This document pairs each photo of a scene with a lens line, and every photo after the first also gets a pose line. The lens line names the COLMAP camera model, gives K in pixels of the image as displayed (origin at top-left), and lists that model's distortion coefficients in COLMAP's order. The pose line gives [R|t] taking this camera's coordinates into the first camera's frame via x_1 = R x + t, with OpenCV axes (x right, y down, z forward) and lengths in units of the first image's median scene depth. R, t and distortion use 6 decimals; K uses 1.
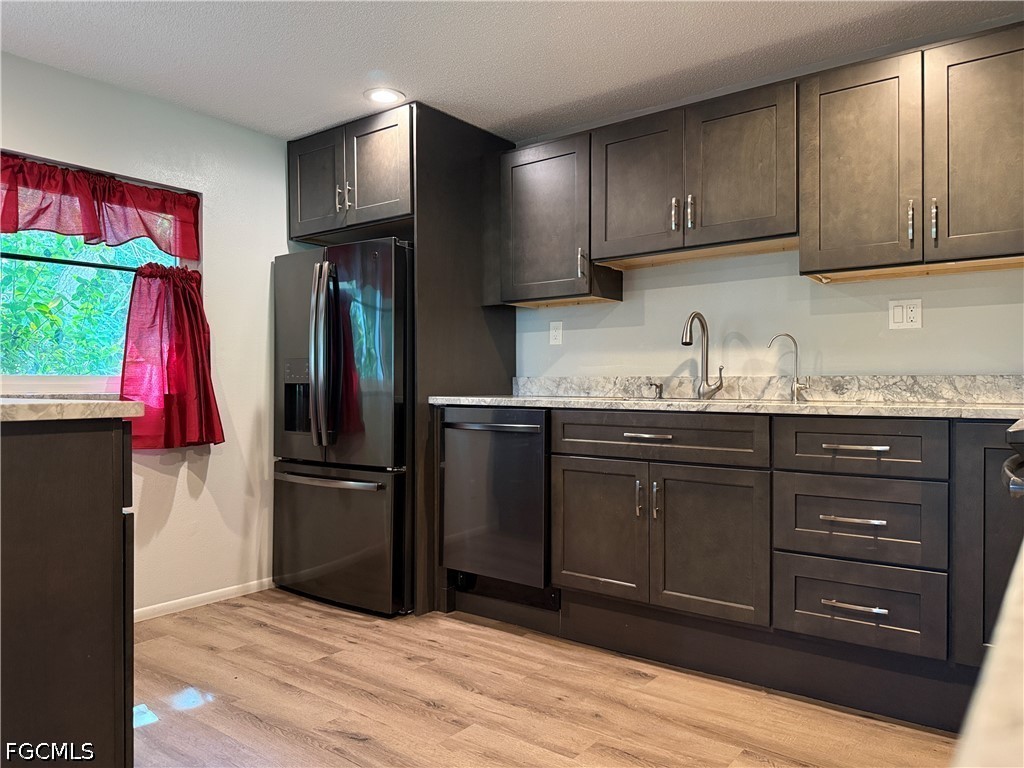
lens RADIAL K [[729.2, 0, 515.2], [0, 729.2, 387.5], [0, 0, 1]] dist [0.043888, -0.034017]
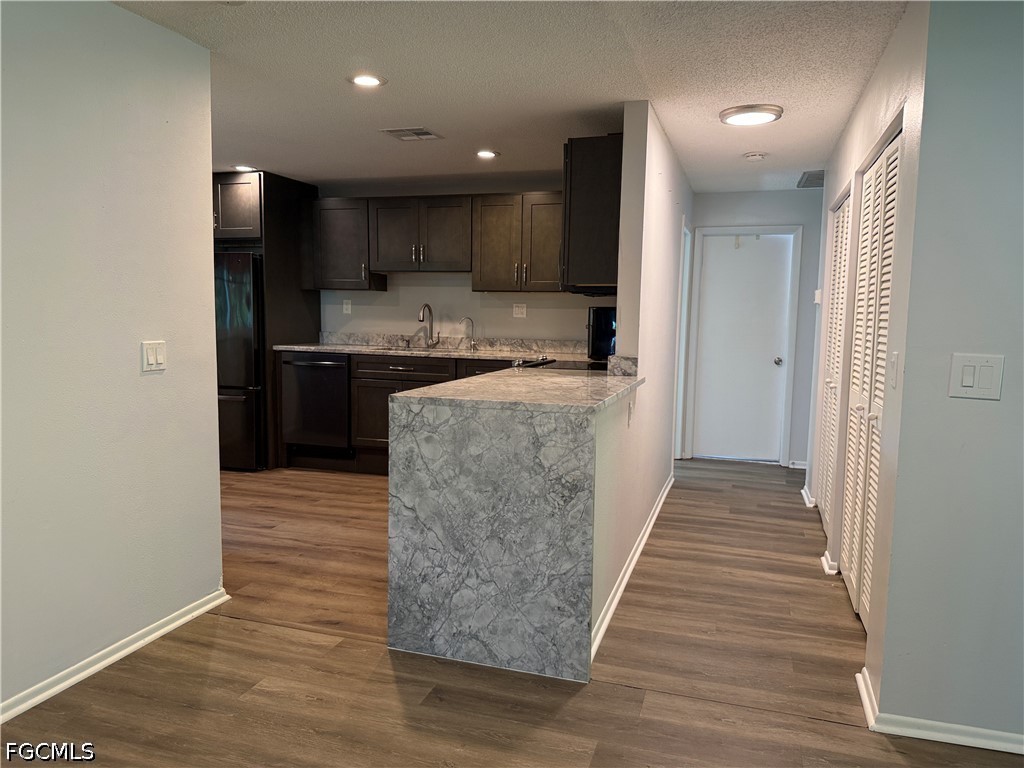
lens RADIAL K [[729.2, 0, 522.0], [0, 729.2, 388.8], [0, 0, 1]] dist [0.043888, -0.034017]
pose [[0.943486, -0.020803, 0.330760, -0.147923], [-0.014324, 0.994536, 0.103410, -0.077808], [-0.331103, -0.102304, 0.938032, -0.867425]]
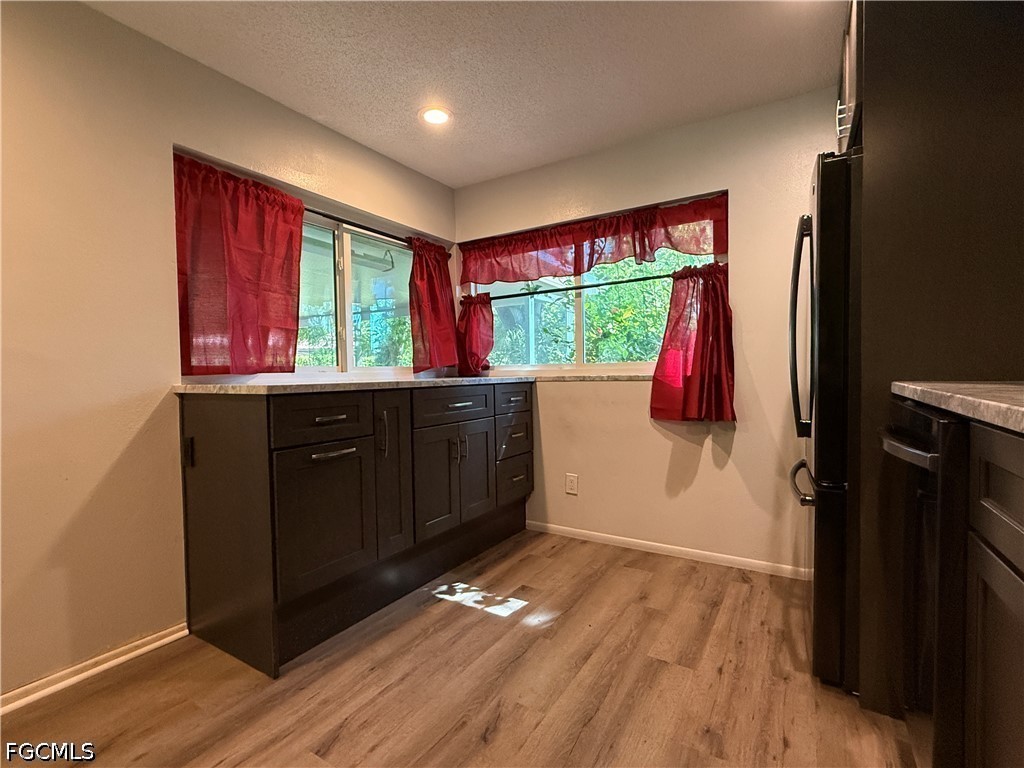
lens RADIAL K [[480.0, 0, 509.4], [0, 480.0, 386.9], [0, 0, 1]] dist [0.016475, 0.000955]
pose [[0.100801, 0.030976, -0.994424, 0.282713], [0.016397, 0.999328, 0.032791, -0.002969], [0.994771, -0.019611, 0.100225, 0.665012]]
